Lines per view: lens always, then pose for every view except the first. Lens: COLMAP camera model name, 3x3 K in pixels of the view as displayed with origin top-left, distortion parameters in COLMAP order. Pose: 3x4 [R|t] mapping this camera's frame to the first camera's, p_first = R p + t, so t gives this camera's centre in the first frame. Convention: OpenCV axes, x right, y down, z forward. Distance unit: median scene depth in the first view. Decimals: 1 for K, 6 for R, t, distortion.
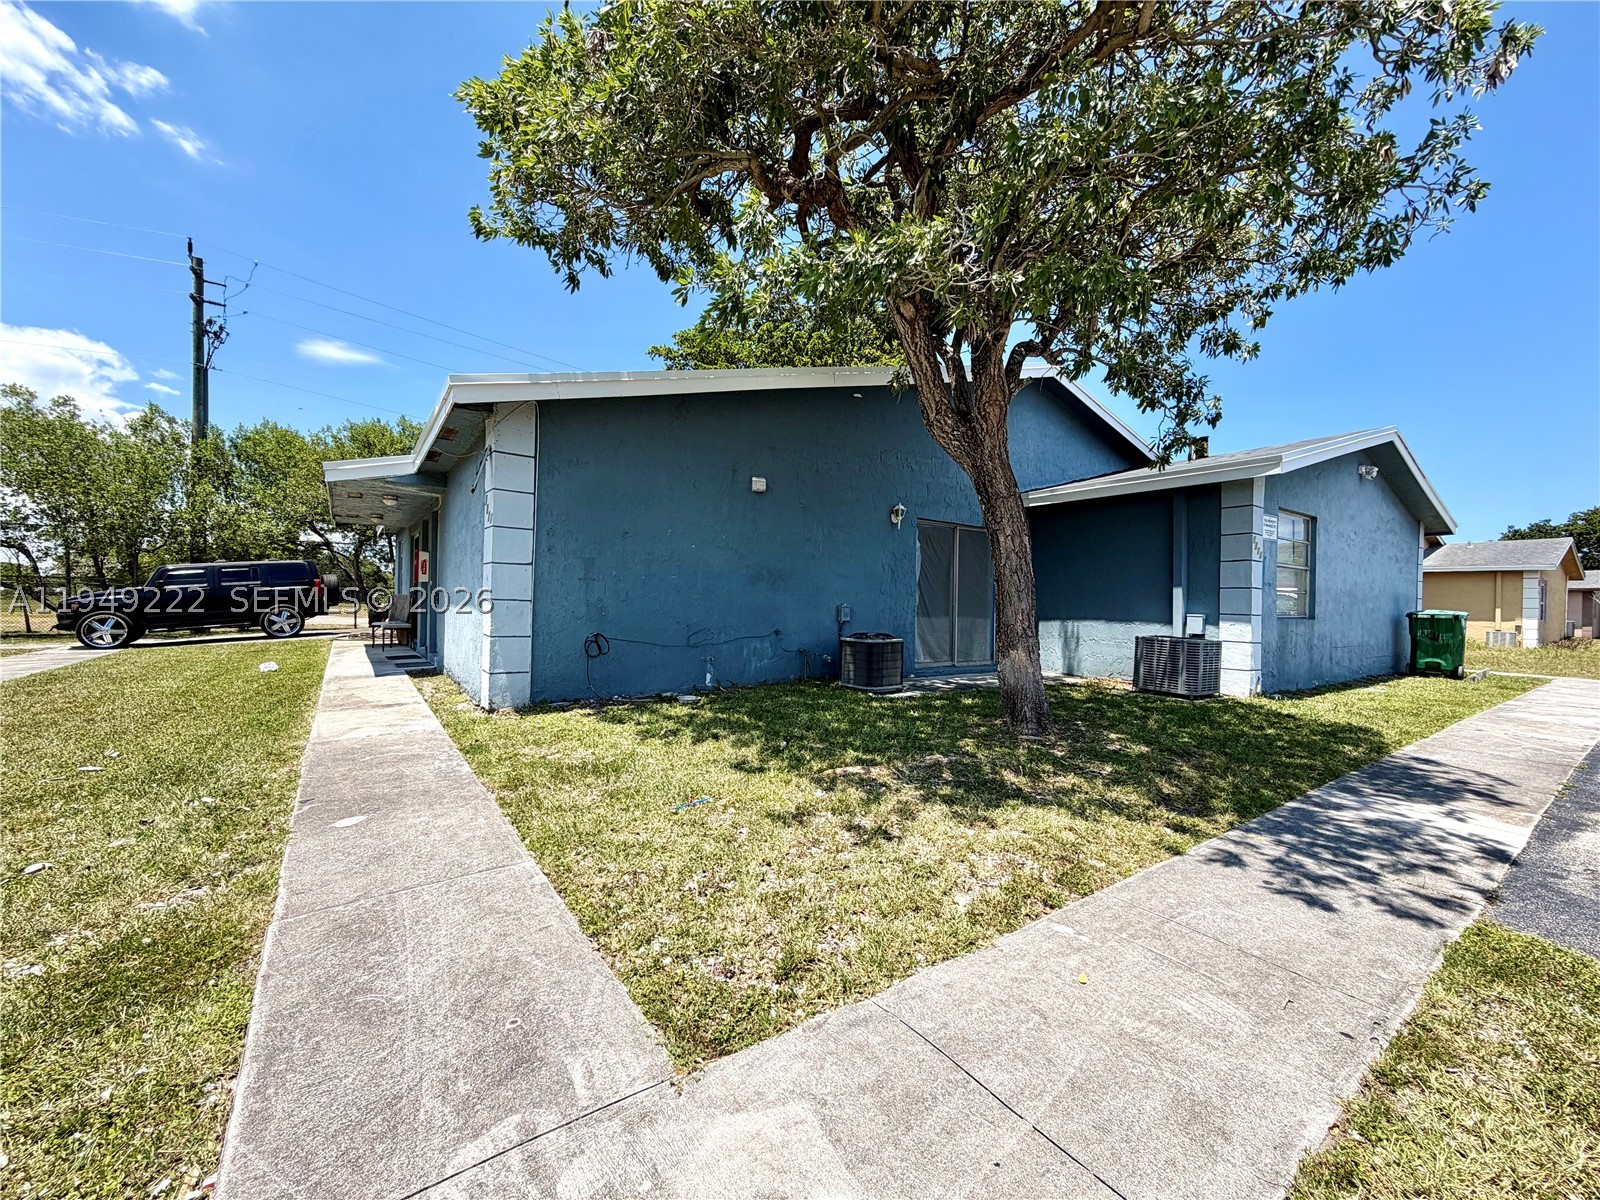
lens RADIAL K [[636.5, 0, 805.4], [0, 636.5, 598.5], [0, 0, 1]] dist [0.004621, 0.000207]
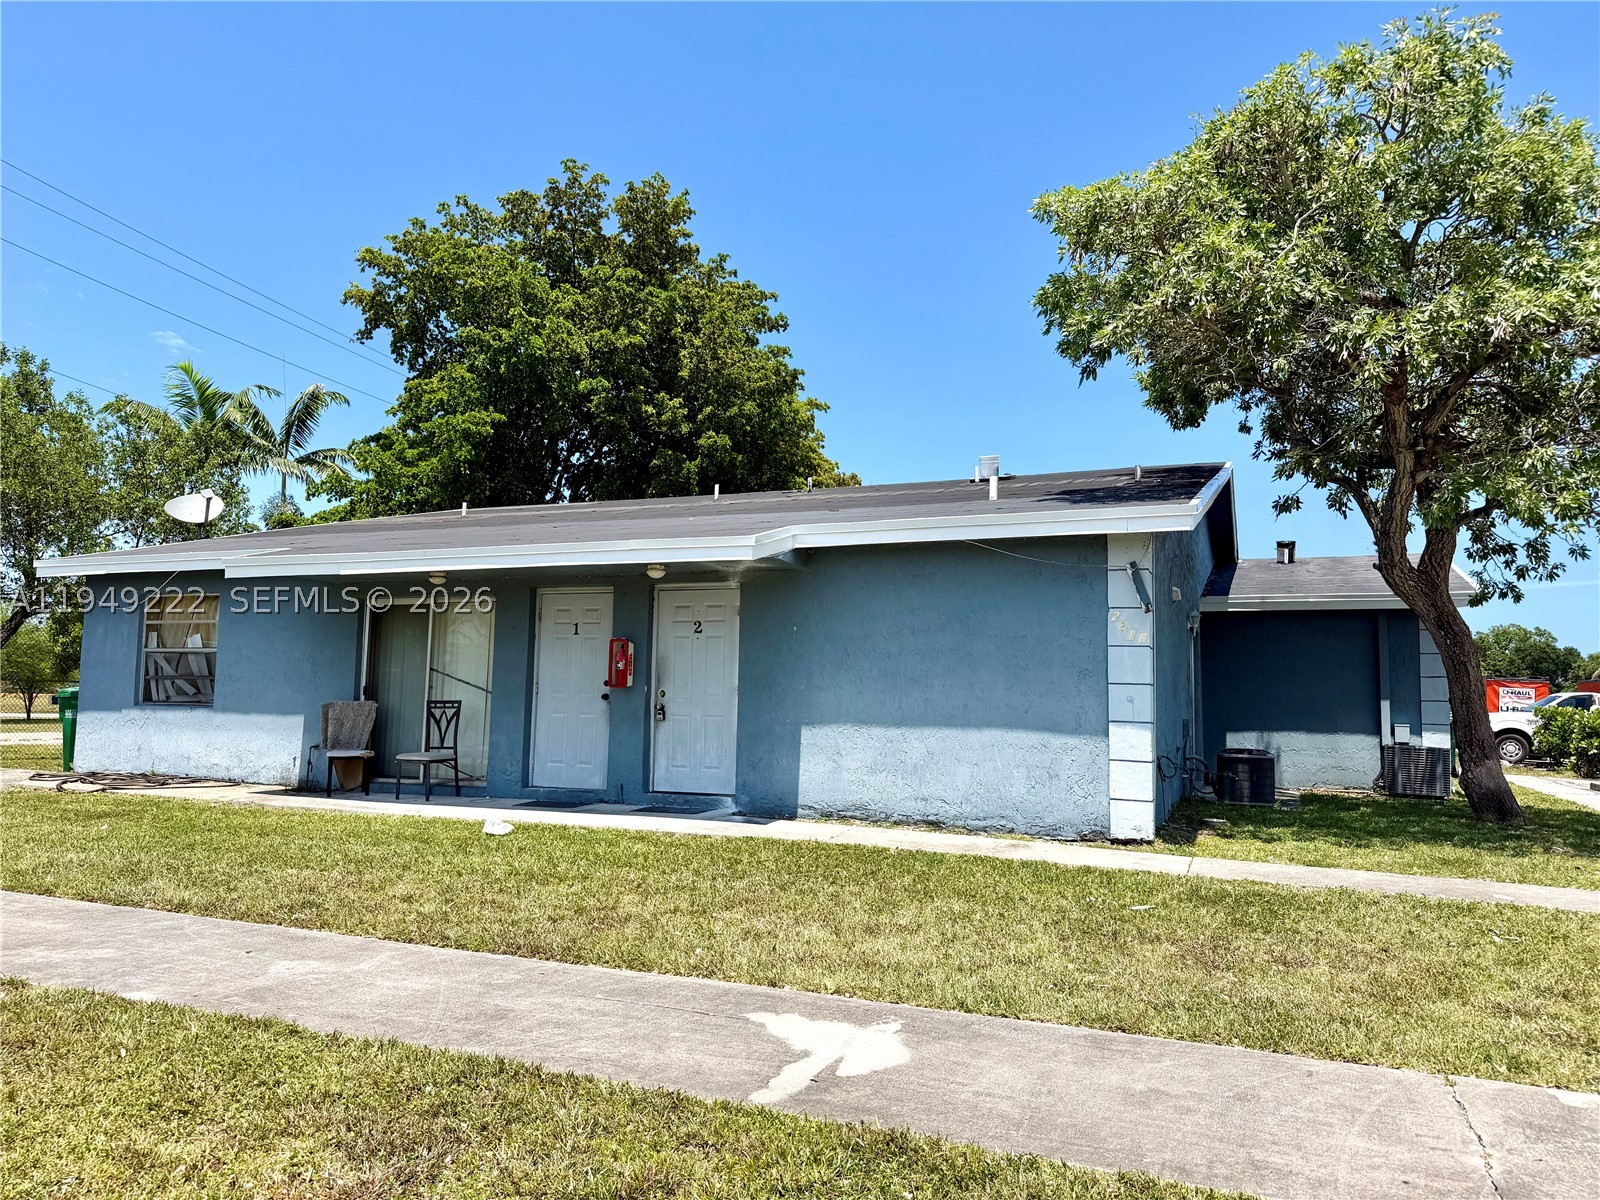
lens RADIAL K [[1125.4, 0, 791.0], [0, 1125.4, 603.6], [0, 0, 1]] dist [0.033283, -0.033930]
pose [[0.850745, 0.043698, 0.523759, -1.128631], [-0.007828, 0.997481, -0.070505, -0.032505], [-0.525520, 0.055882, 0.848944, -0.099234]]
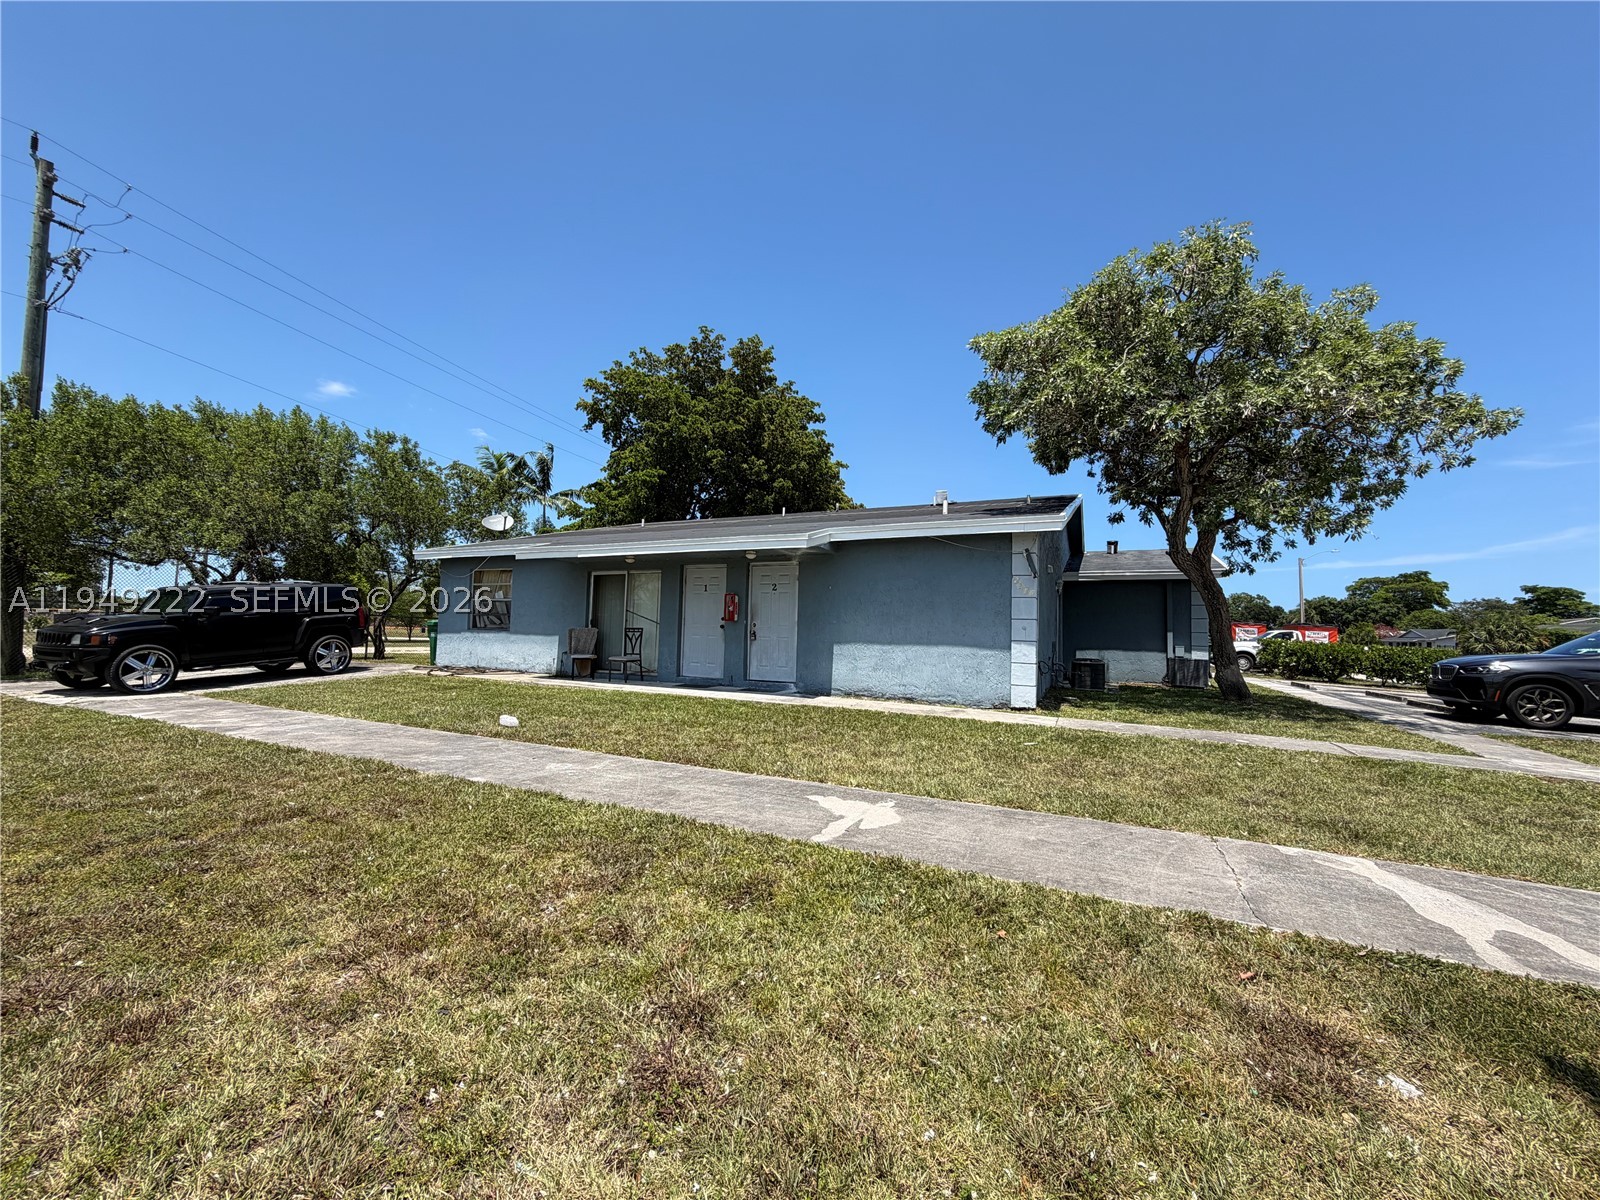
lens RADIAL K [[636.5, 0, 794.1], [0, 636.5, 597.5], [0, 0, 1]] dist [0.004621, 0.000207]
pose [[0.874973, 0.031630, 0.483137, -1.131863], [-0.013769, 0.999086, -0.040471, -0.025164], [-0.483976, 0.028759, 0.874609, -0.095219]]
